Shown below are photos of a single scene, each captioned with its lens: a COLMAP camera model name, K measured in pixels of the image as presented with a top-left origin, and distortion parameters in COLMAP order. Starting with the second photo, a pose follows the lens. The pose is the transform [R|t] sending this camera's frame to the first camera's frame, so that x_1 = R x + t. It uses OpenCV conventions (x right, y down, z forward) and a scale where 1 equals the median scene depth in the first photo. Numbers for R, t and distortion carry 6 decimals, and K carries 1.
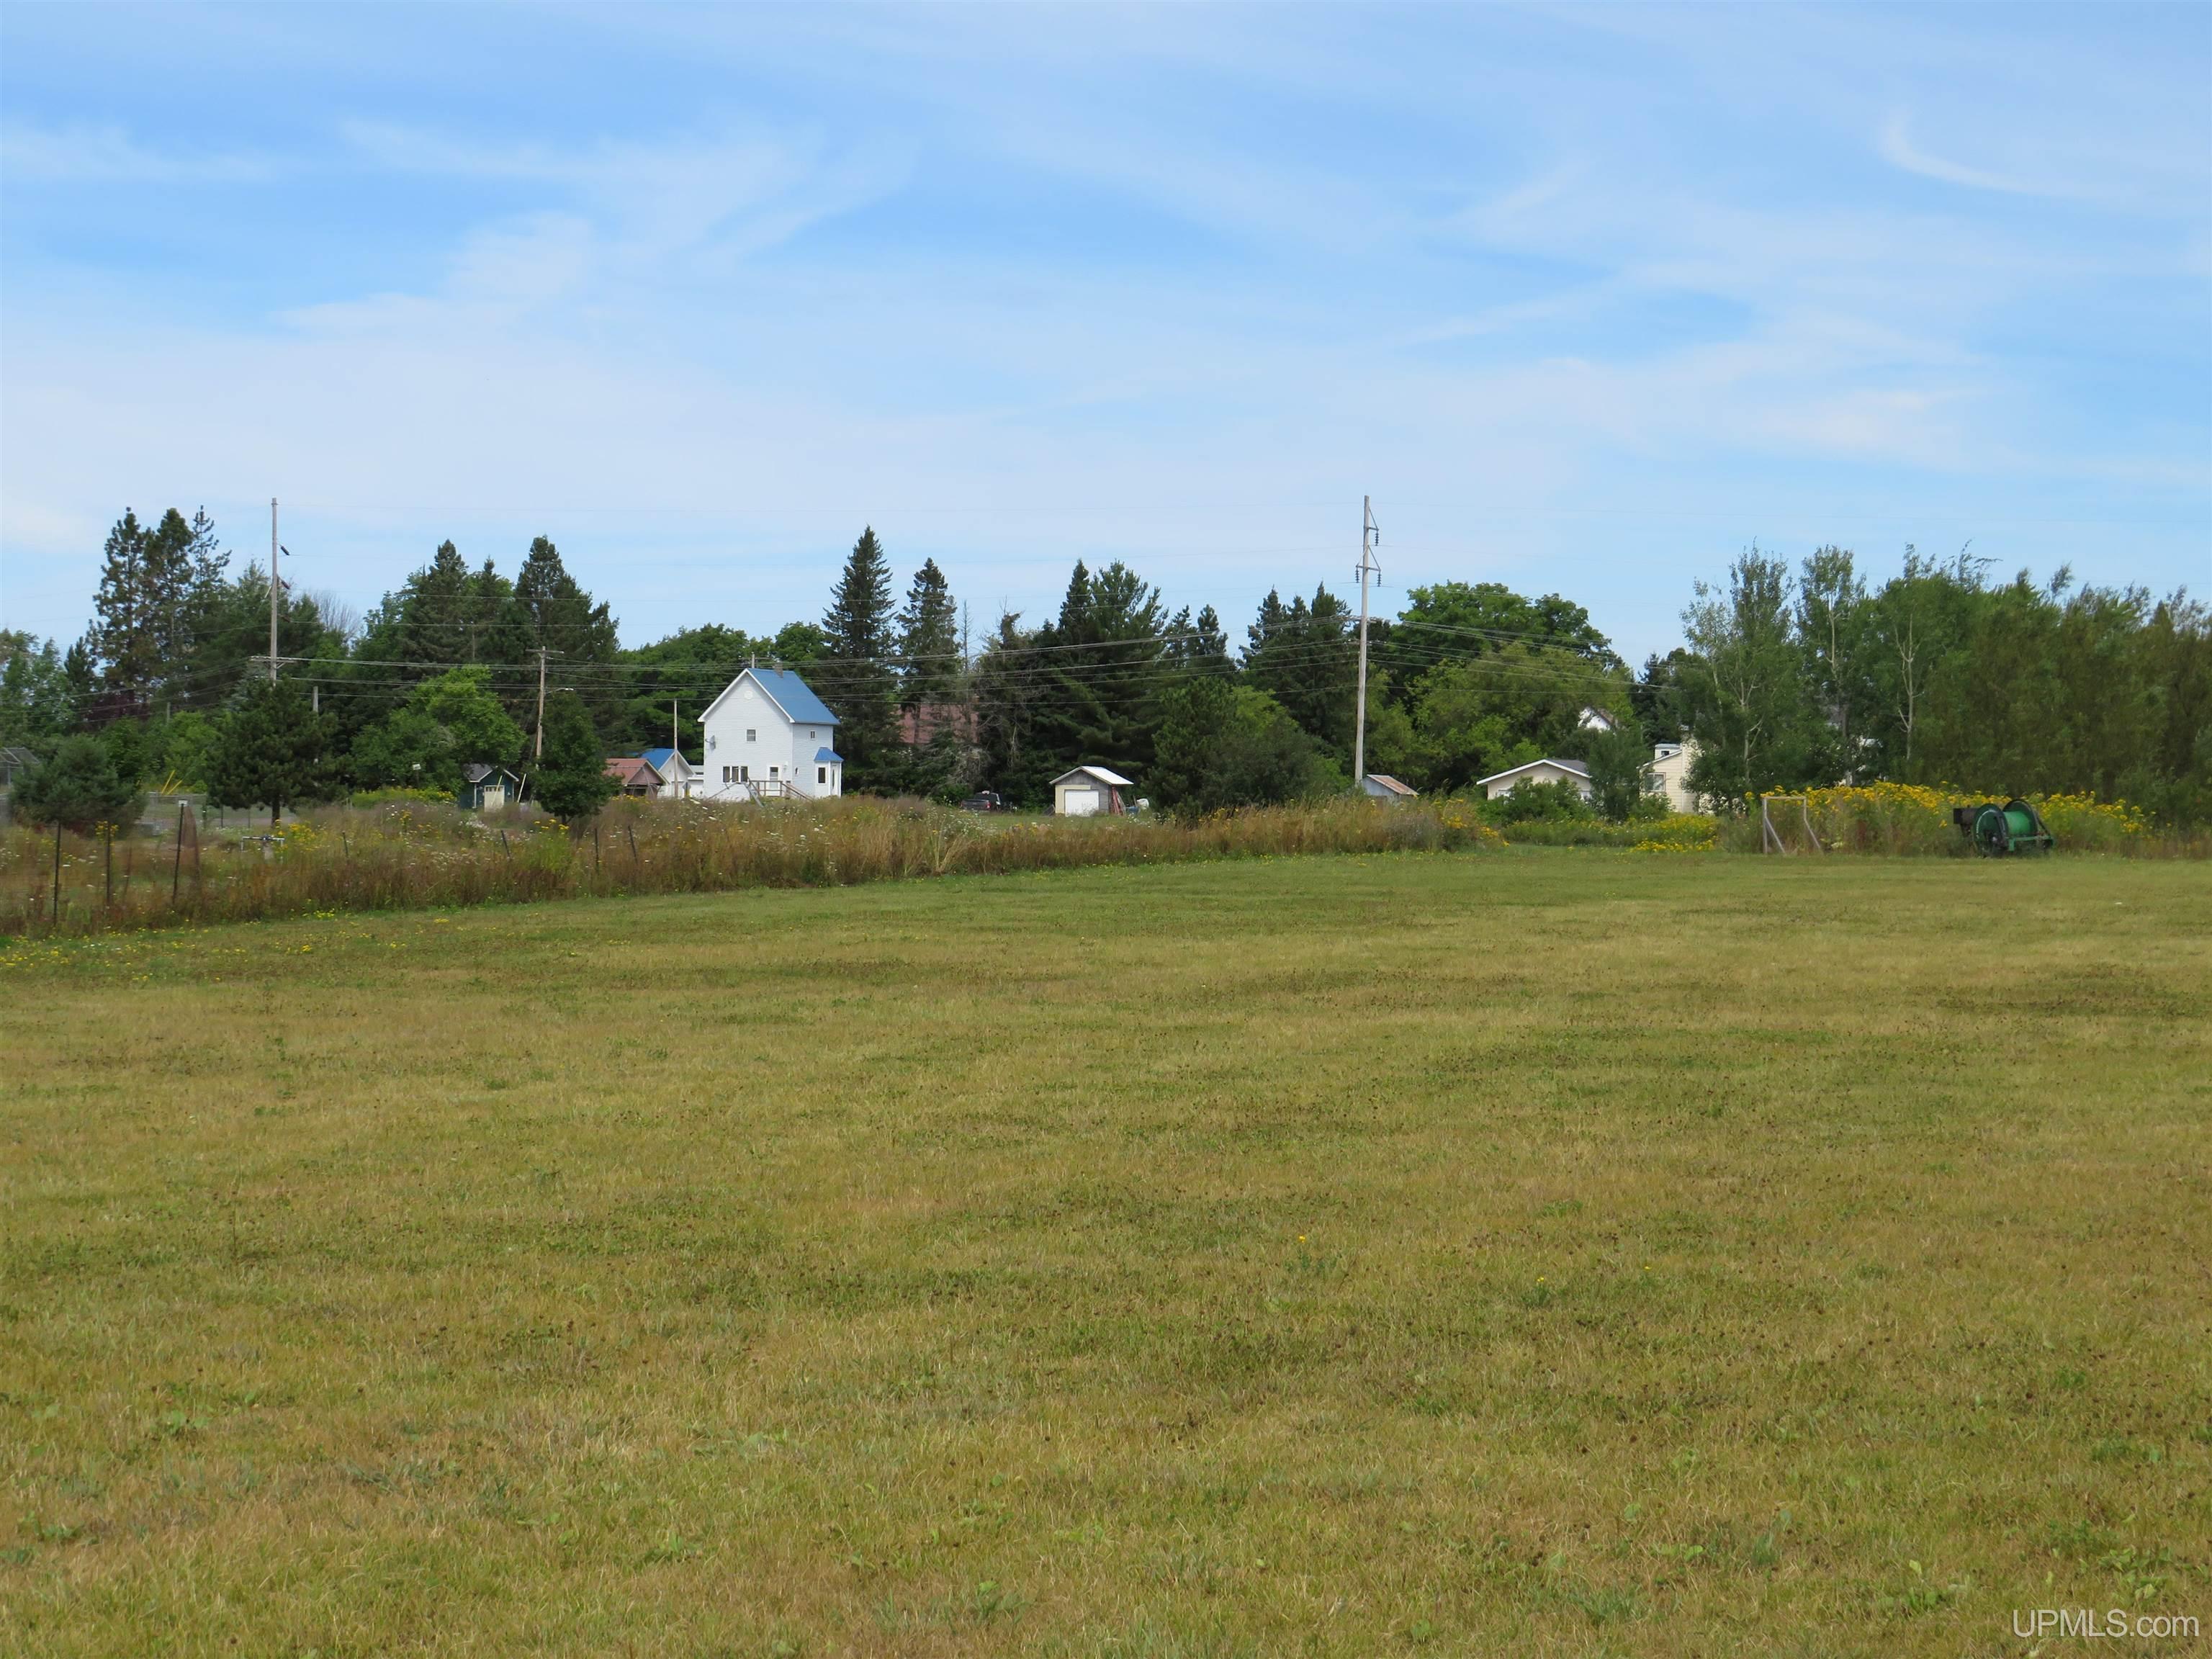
lens RADIAL K [[1105.8, 0, 1106.0], [0, 1105.8, 829.5], [0, 0, 1]] dist [-0.001400, 0.001073]
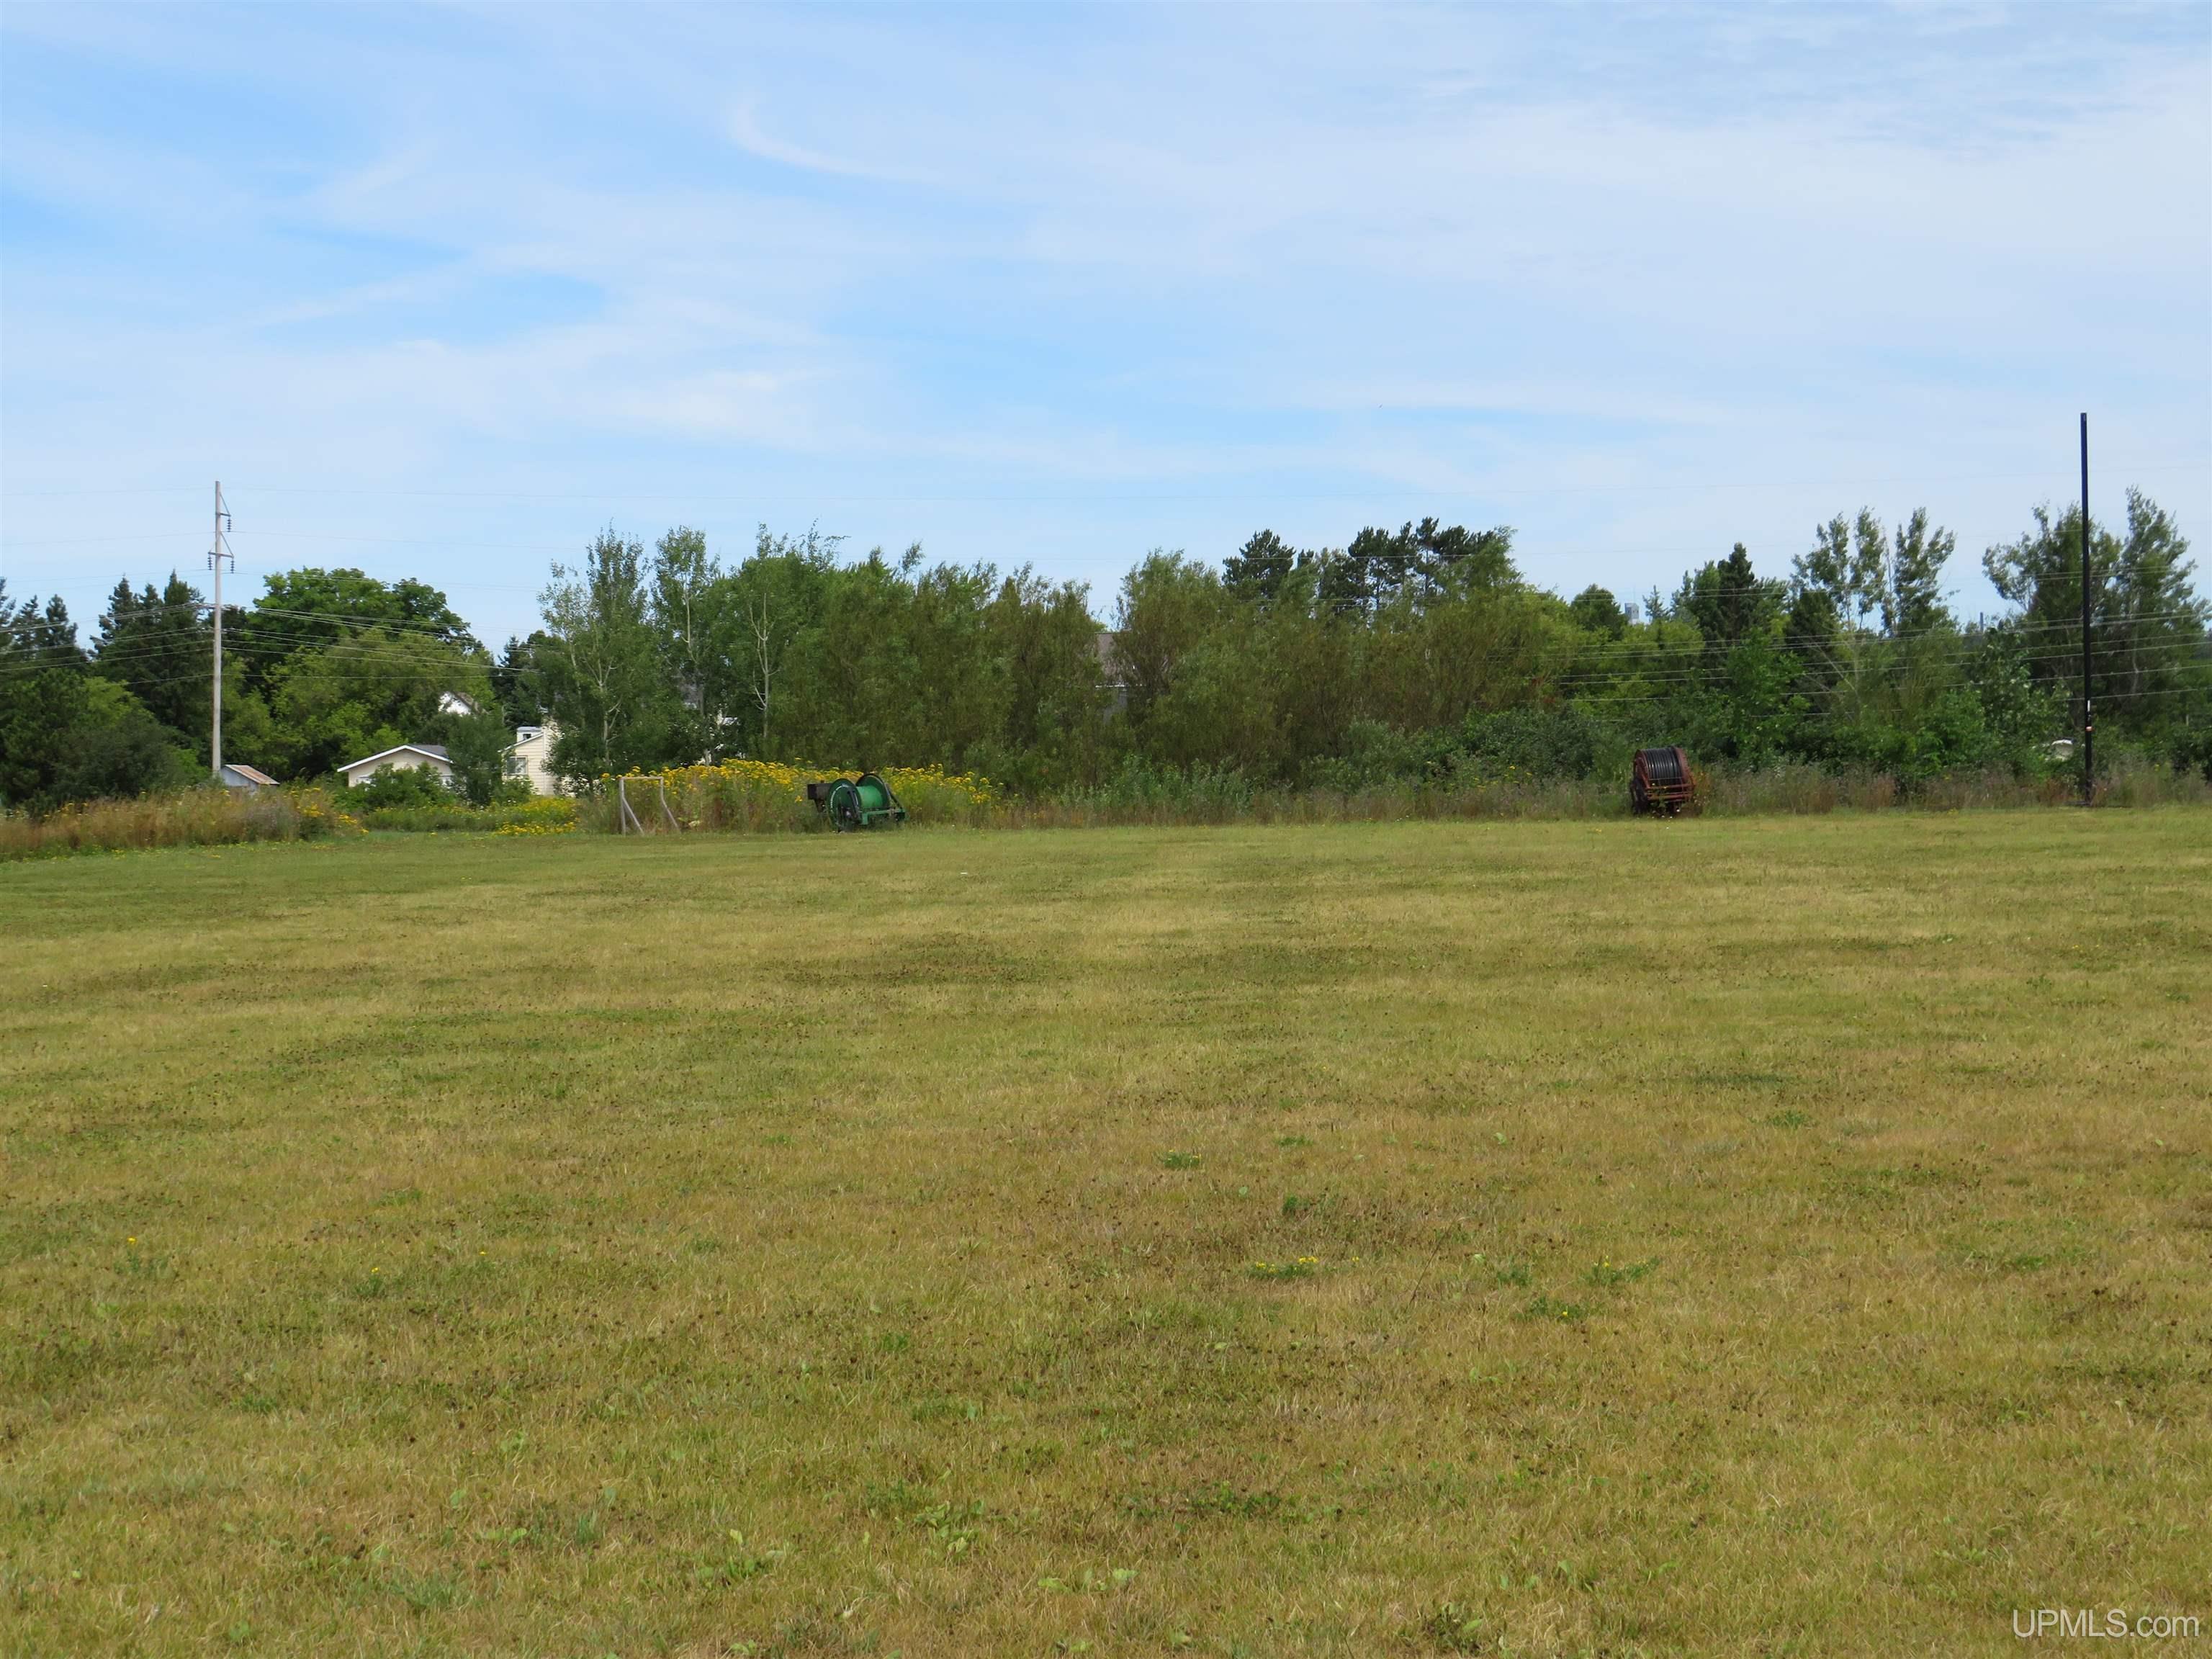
lens RADIAL K [[1105.8, 0, 1106.0], [0, 1105.8, 829.5], [0, 0, 1]] dist [-0.001400, 0.001073]
pose [[0.997959, -0.027157, 0.057798, 0.991329], [0.027080, 0.999631, 0.002111, 0.027771], [-0.057834, -0.000541, 0.998326, -0.026687]]
